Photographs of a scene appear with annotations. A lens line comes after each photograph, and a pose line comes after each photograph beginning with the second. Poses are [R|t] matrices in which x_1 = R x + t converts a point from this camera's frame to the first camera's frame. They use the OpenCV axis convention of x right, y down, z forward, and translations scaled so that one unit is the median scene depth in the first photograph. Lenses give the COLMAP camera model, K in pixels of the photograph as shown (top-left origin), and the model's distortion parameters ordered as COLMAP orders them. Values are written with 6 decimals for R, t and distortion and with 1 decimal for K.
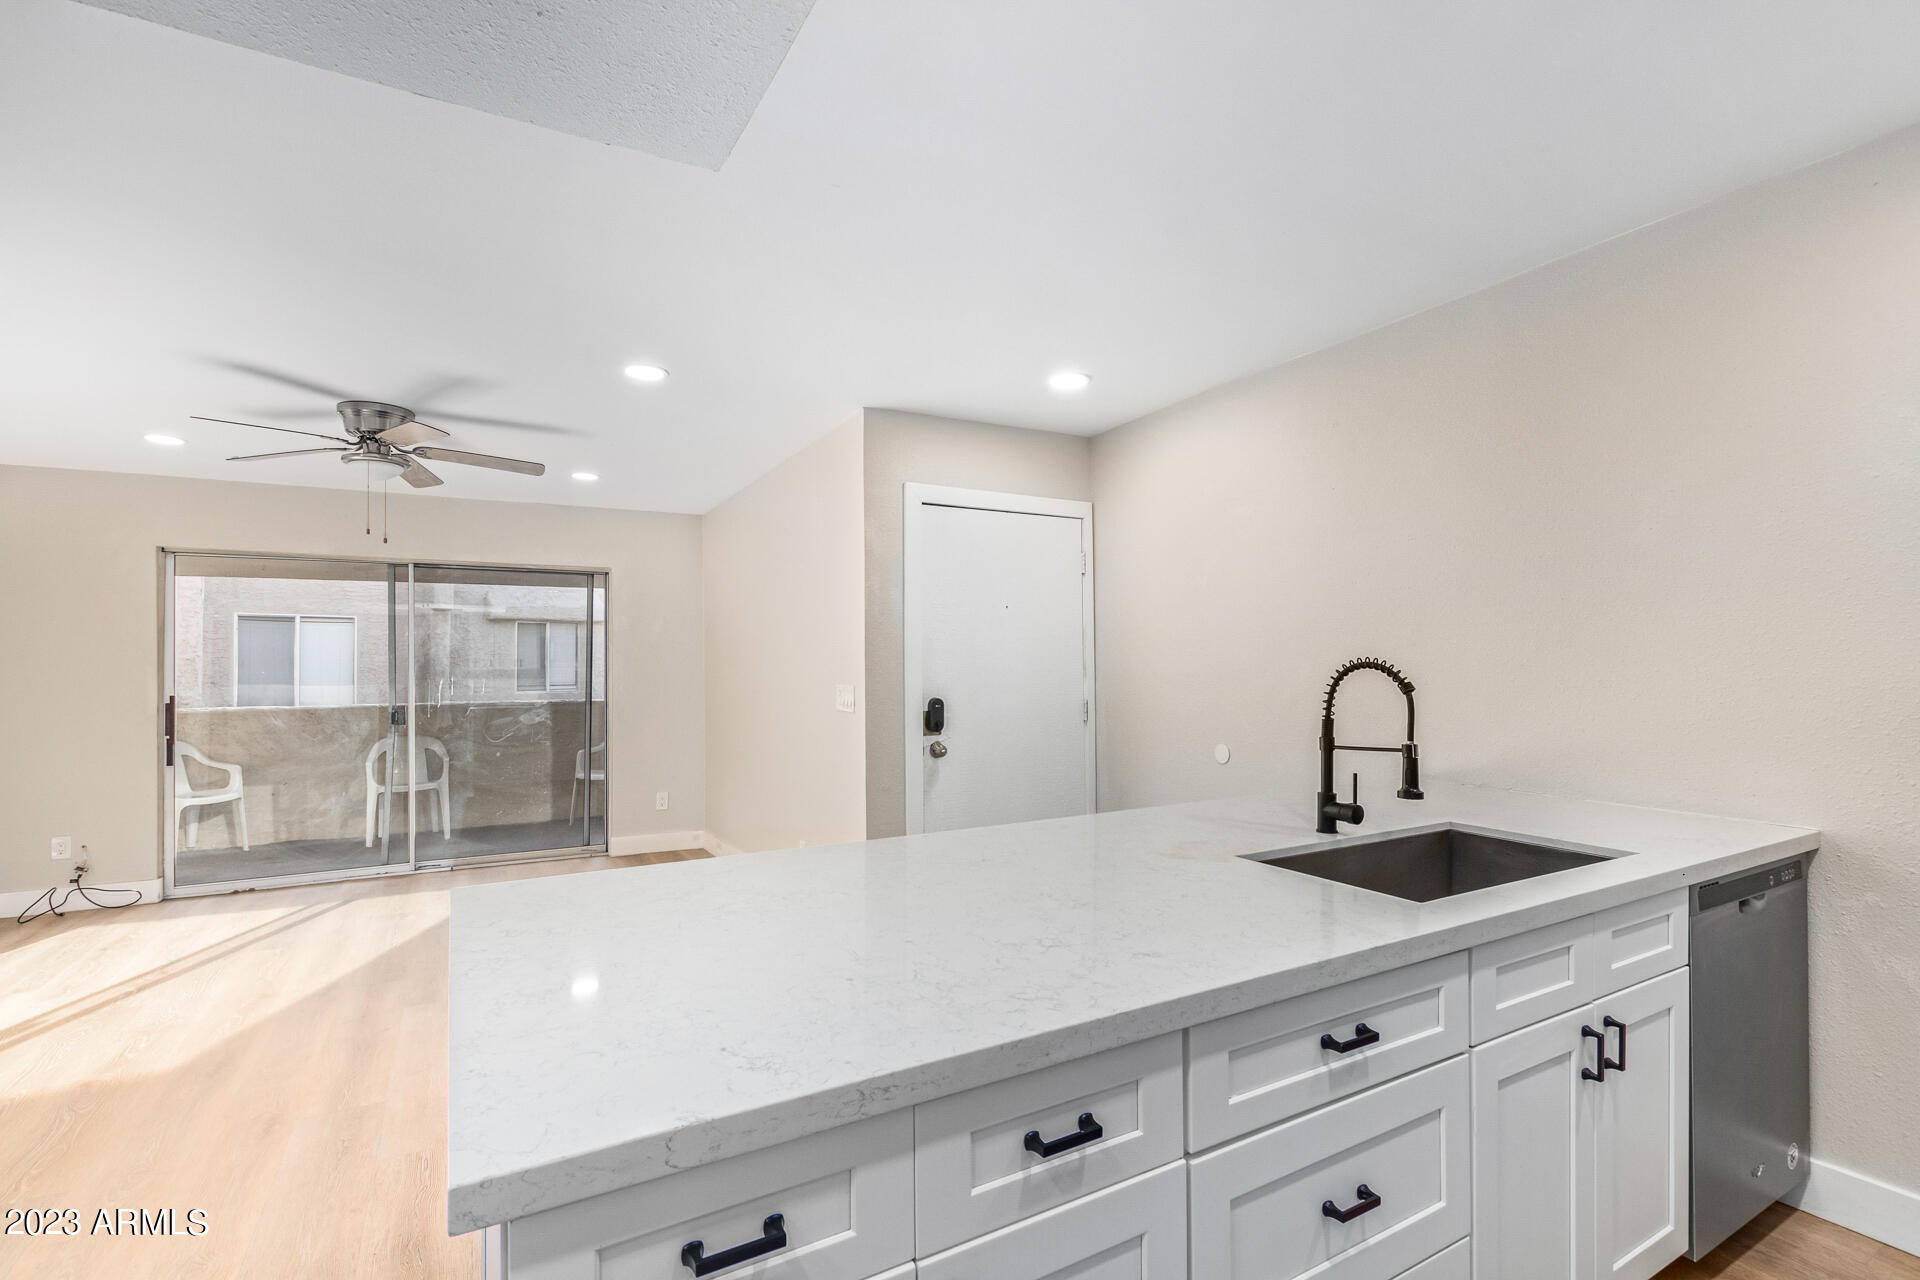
lens RADIAL K [[878.3, 0, 961.8], [0, 878.3, 653.0], [0, 0, 1]] dist [0.006538, -0.003843]
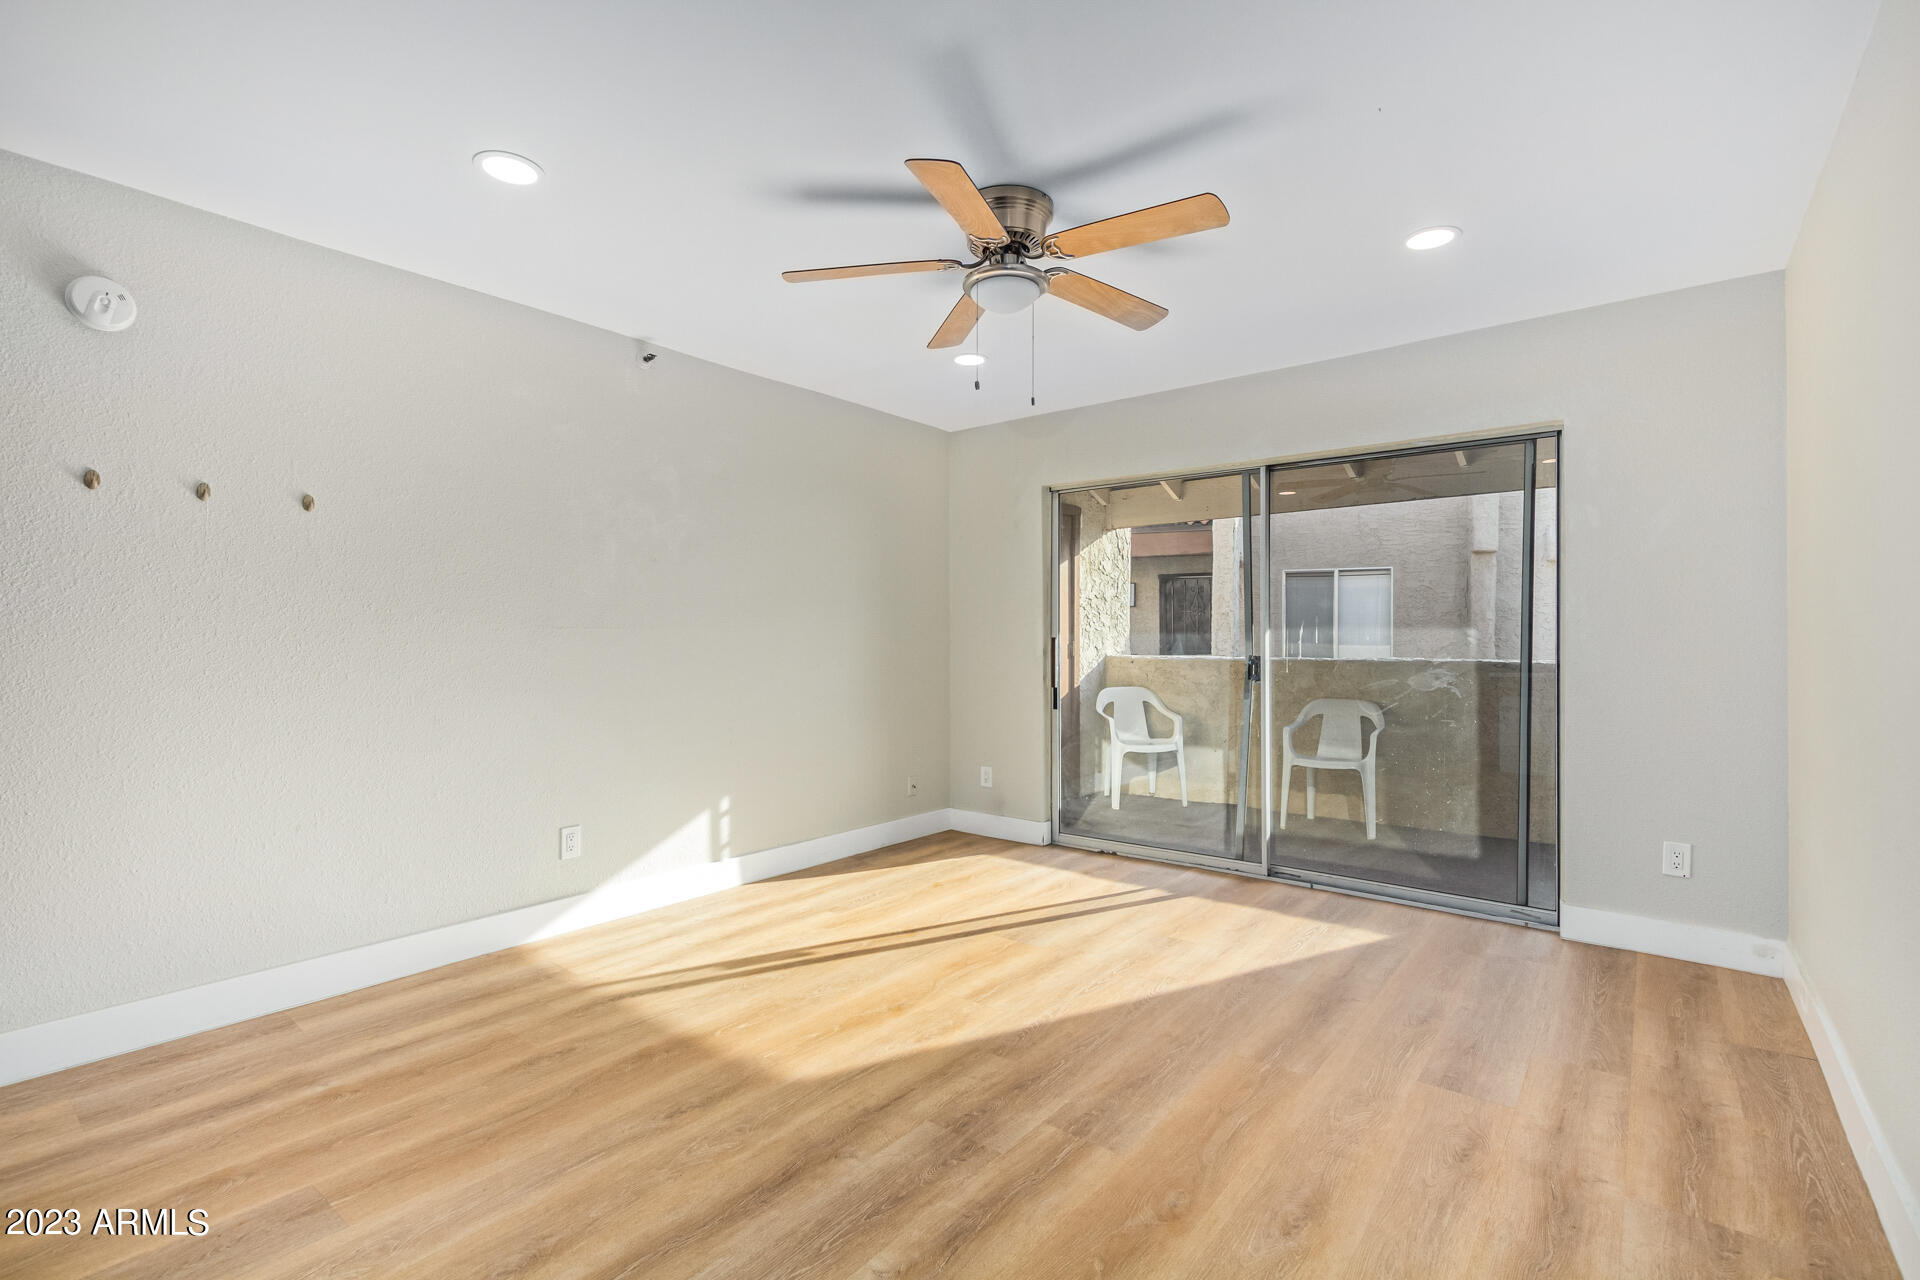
lens RADIAL K [[878.3, 0, 965.1], [0, 878.3, 641.9], [0, 0, 1]] dist [0.006538, -0.003843]
pose [[0.384227, 0.009530, -0.923189, -0.040656], [0.012675, 0.999798, 0.015596, 0.041129], [0.923152, -0.017694, 0.384029, 0.601574]]
